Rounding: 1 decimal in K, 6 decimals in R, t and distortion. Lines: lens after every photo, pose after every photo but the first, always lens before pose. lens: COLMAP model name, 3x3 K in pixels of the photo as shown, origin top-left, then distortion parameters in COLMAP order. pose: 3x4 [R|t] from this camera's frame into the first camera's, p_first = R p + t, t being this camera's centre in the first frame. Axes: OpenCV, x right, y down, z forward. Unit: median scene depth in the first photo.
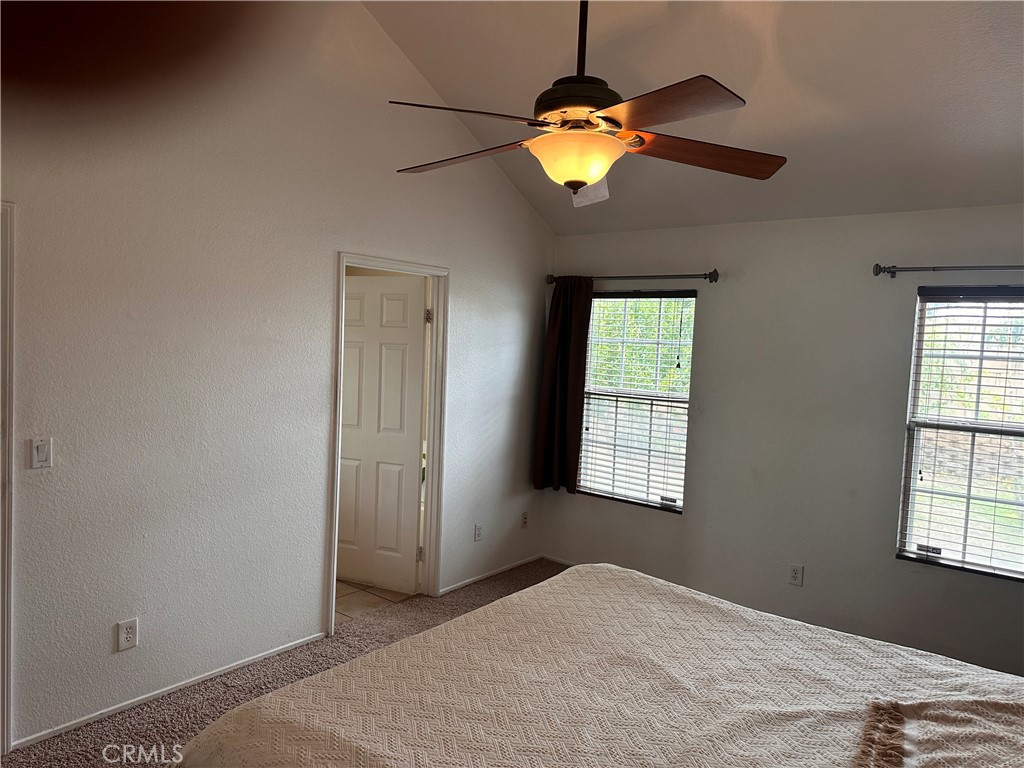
lens RADIAL K [[732.2, 0, 512.0], [0, 732.2, 384.0], [0, 0, 1]] dist [0.071356, -0.070130]
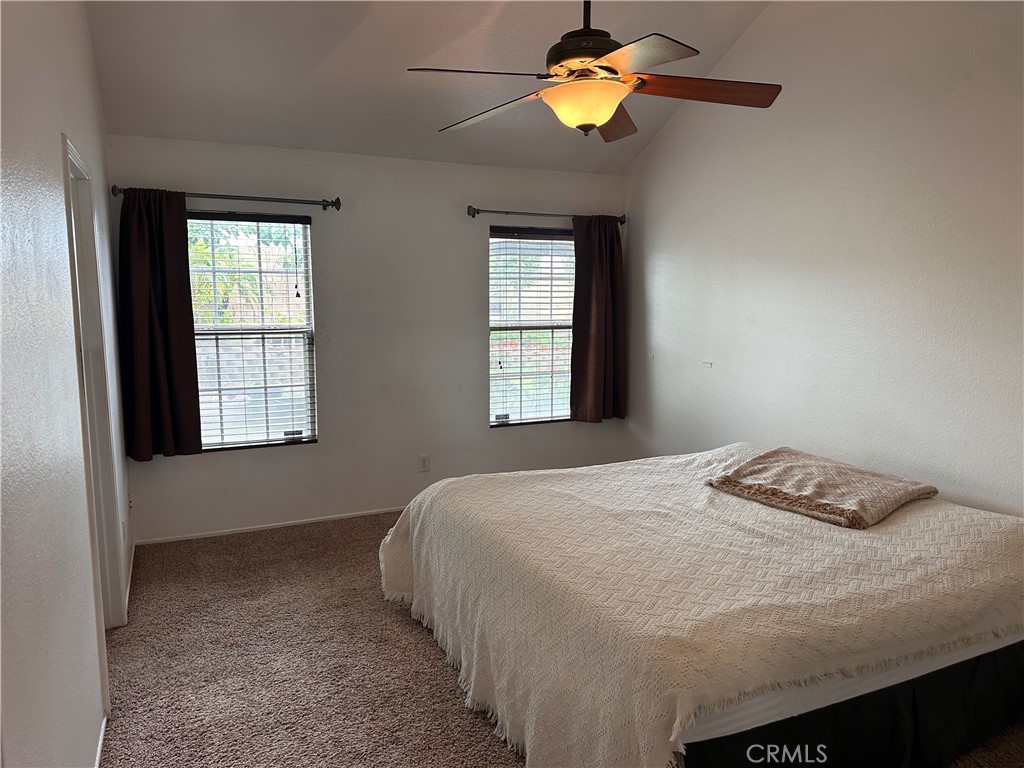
lens RADIAL K [[732.2, 0, 512.0], [0, 732.2, 384.0], [0, 0, 1]] dist [0.071356, -0.070130]
pose [[0.427753, -0.154286, 0.890631, -0.642876], [0.069355, 0.988022, 0.137848, -0.027566], [-0.901231, 0.002805, 0.433330, 0.381260]]
